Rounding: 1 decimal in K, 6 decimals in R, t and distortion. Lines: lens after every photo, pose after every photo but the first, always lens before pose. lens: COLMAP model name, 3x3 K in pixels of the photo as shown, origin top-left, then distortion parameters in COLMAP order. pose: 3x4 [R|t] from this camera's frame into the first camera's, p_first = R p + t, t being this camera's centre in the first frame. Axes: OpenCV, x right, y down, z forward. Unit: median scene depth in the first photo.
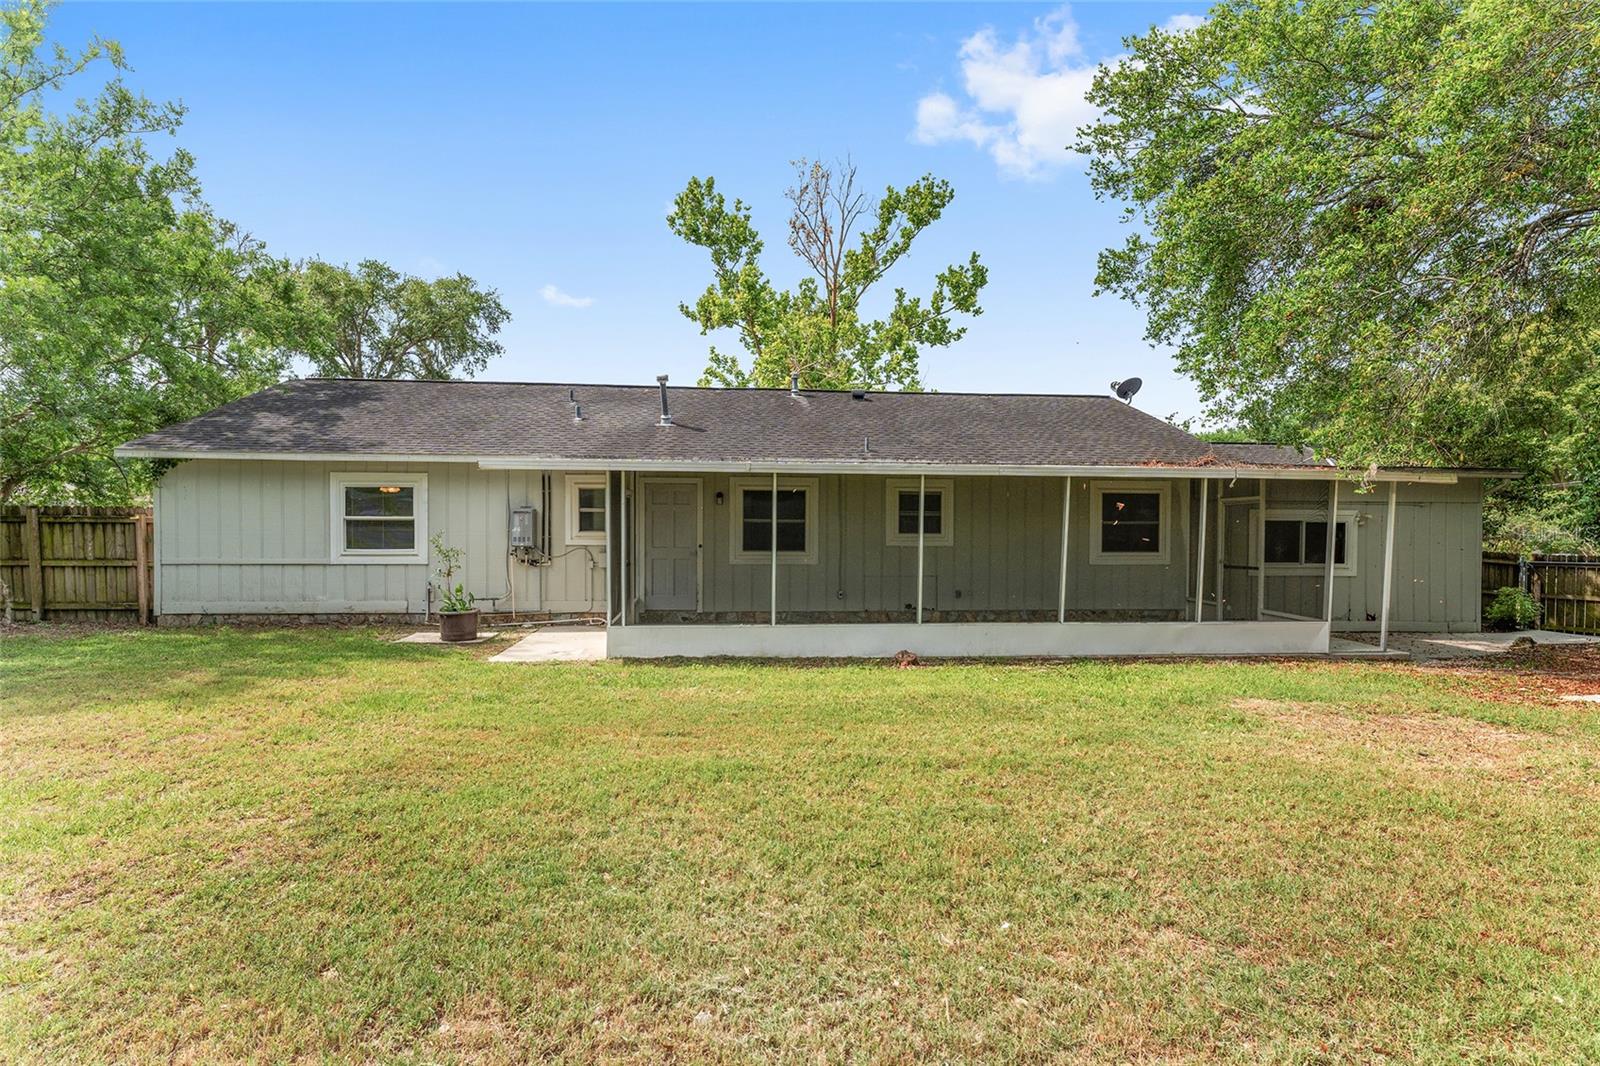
lens RADIAL K [[764.2, 0, 800.0], [0, 764.2, 533.0], [0, 0, 1]] dist [-0.016558, -0.000171]
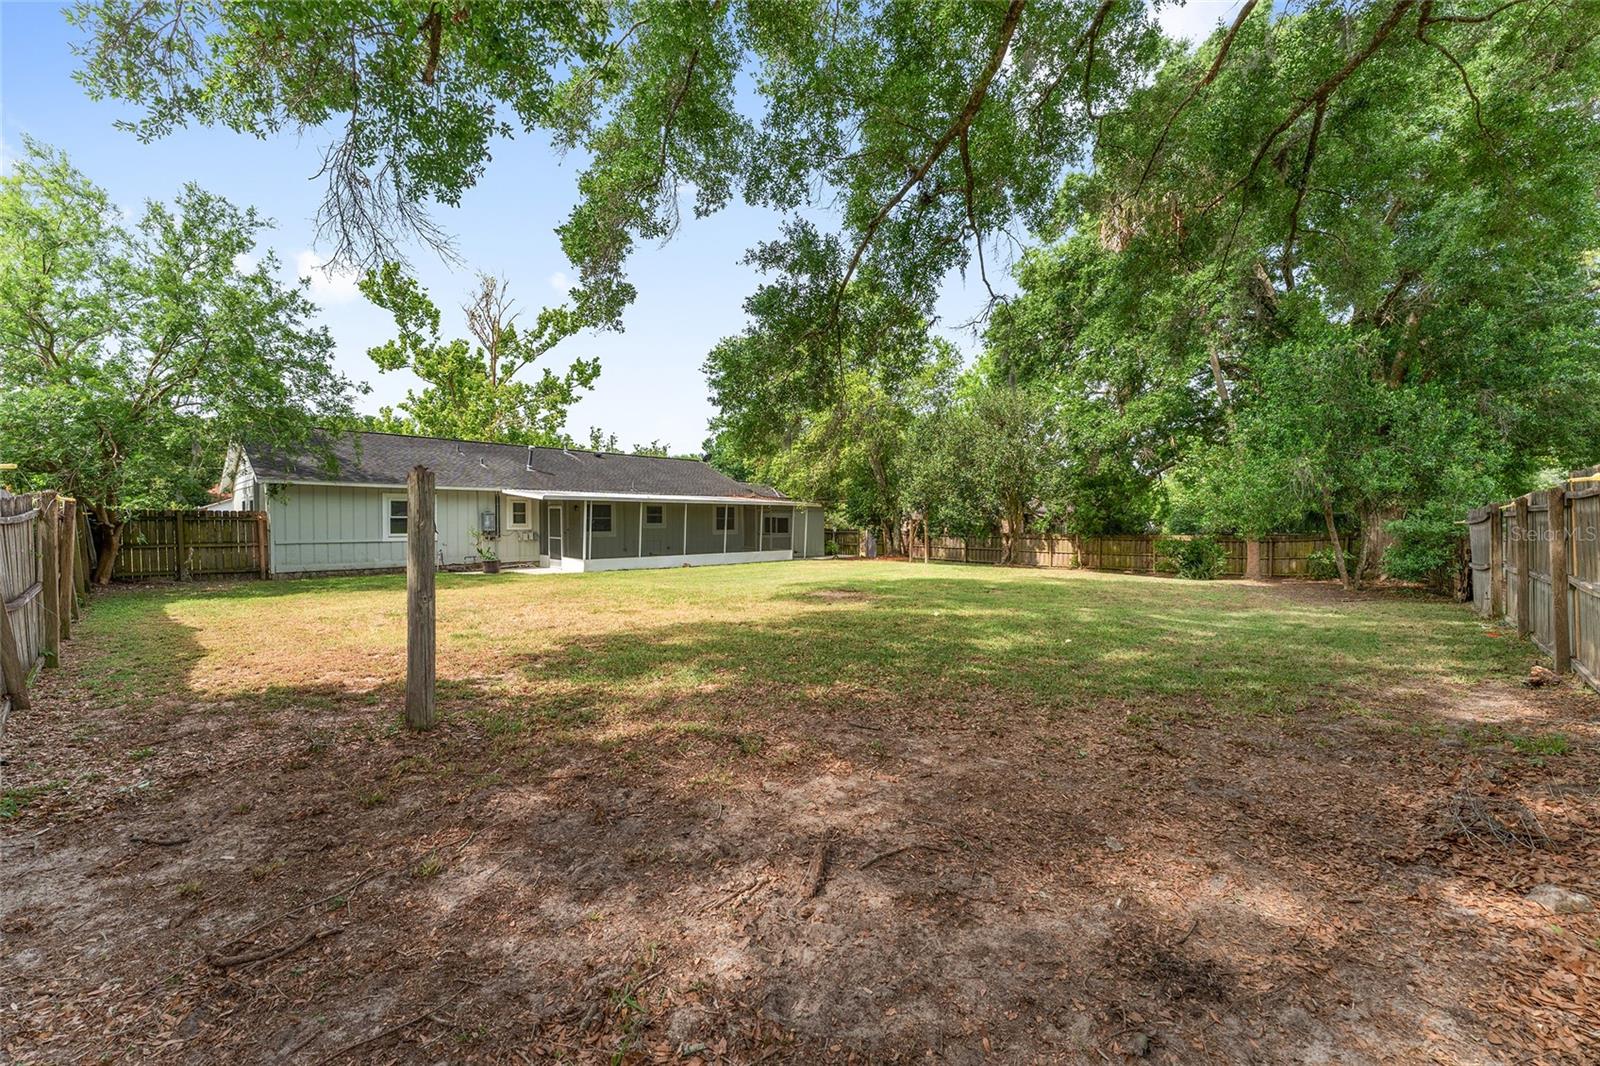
lens RADIAL K [[646.9, 0, 796.0], [0, 646.9, 529.2], [0, 0, 1]] dist [0.001504, -0.000183]
pose [[0.750400, -0.014658, 0.660821, -0.390944], [0.003897, 0.999835, 0.017753, -0.006477], [-0.660972, -0.010746, 0.750333, -0.378364]]
